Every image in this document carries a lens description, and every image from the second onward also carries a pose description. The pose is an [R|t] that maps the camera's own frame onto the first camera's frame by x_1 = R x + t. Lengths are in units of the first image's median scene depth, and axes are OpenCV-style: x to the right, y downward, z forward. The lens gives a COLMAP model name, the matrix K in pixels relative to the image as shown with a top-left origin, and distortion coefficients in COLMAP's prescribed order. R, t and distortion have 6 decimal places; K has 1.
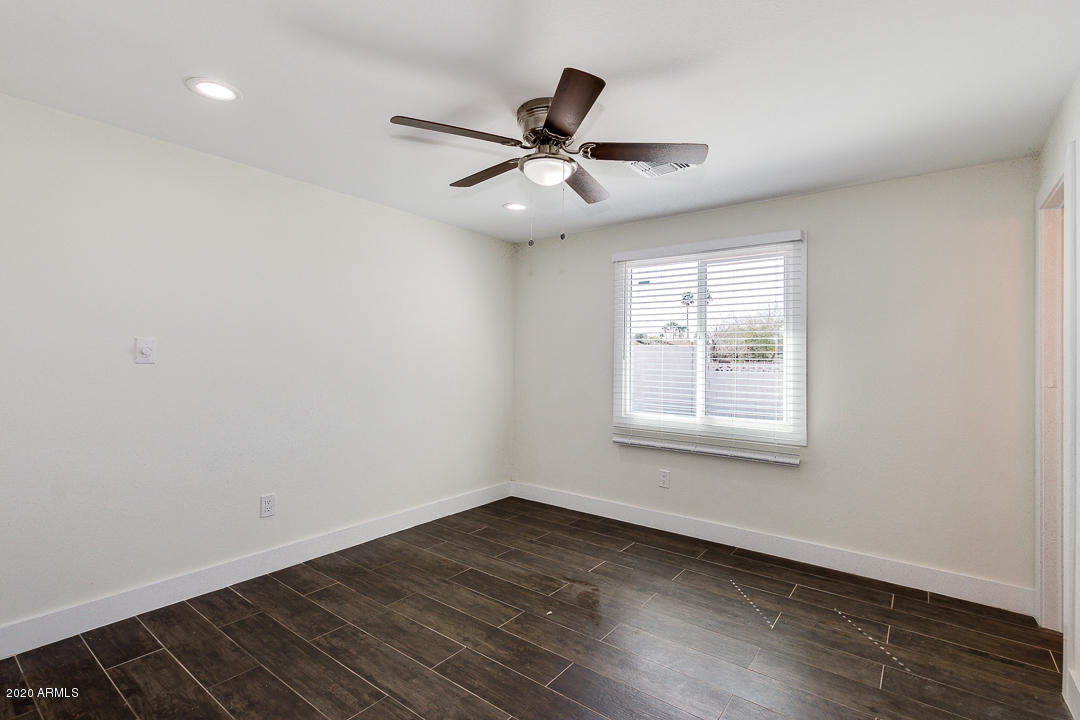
lens RADIAL K [[497.2, 0, 533.2], [0, 497.2, 353.0], [0, 0, 1]] dist [-0.000362, -0.000188]
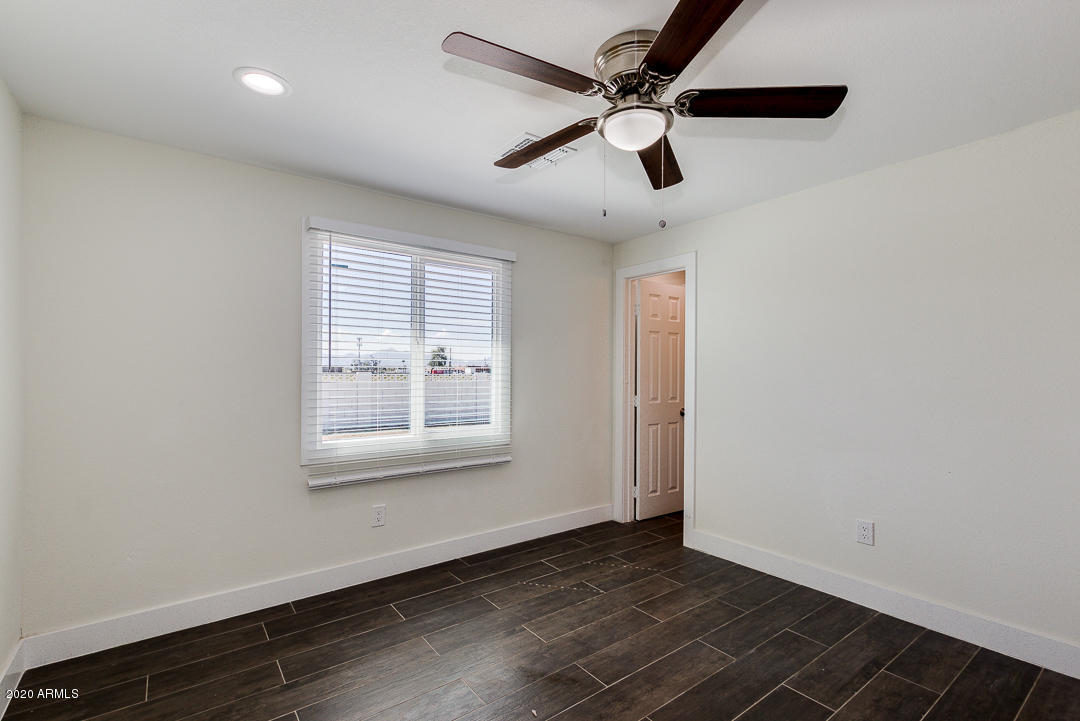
lens RADIAL K [[497.2, 0, 551.2], [0, 497.2, 370.8], [0, 0, 1]] dist [-0.000362, -0.000188]
pose [[0.253812, -0.017577, 0.967094, -0.551822], [-0.011800, 0.999704, 0.021267, -0.004684], [-0.967181, -0.016810, 0.253530, 0.651261]]
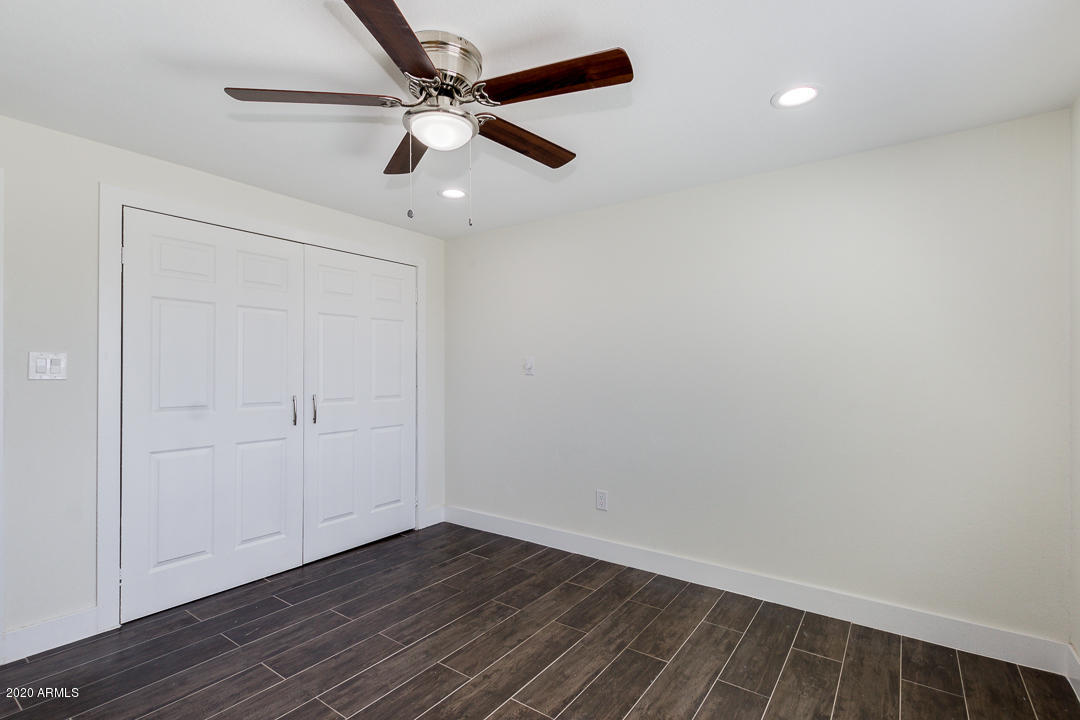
lens RADIAL K [[497.2, 0, 549.1], [0, 497.2, 360.5], [0, 0, 1]] dist [-0.000362, -0.000188]
pose [[0.042404, -0.033368, -0.998543, 0.594064], [0.016608, 0.999328, -0.032689, 0.020339], [0.998963, -0.015198, 0.042929, 0.805129]]
